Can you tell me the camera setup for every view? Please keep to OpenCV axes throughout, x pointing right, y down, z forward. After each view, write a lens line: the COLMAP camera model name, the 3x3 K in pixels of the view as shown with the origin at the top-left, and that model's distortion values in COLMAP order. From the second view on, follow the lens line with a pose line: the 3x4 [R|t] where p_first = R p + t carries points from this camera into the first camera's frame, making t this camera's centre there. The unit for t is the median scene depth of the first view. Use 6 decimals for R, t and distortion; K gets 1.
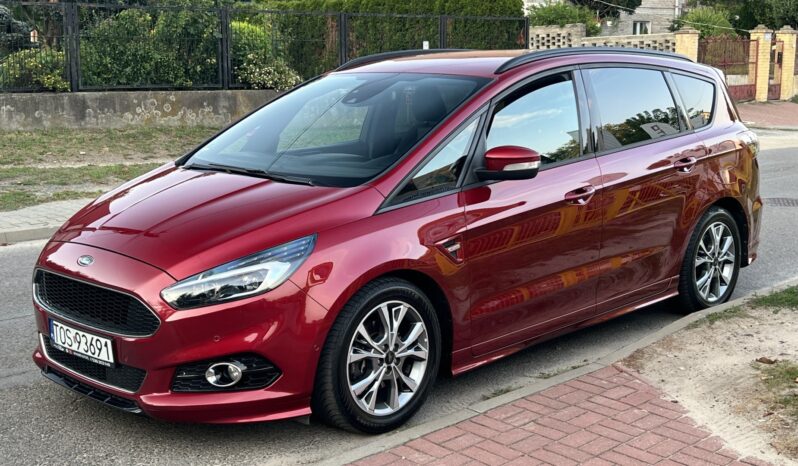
lens RADIAL K [[1030.7, 0, 400.6], [0, 1030.7, 235.5], [0, 0, 1]] dist [0.085715, 0.000000]
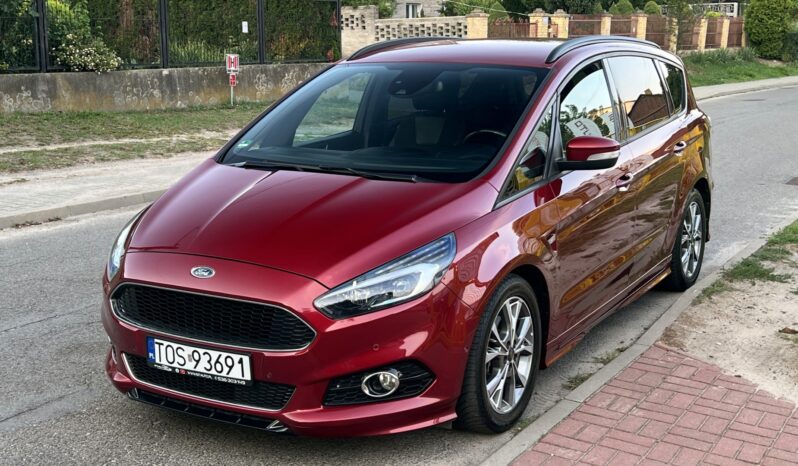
lens RADIAL K [[1030.7, 0, 391.0], [0, 1030.7, 225.7], [0, 0, 1]] dist [0.085715, 0.000000]
pose [[0.970403, -0.040894, 0.238003, -0.317134], [0.038255, 0.999145, 0.015698, -0.021853], [-0.238442, -0.006129, 0.971137, 0.062083]]
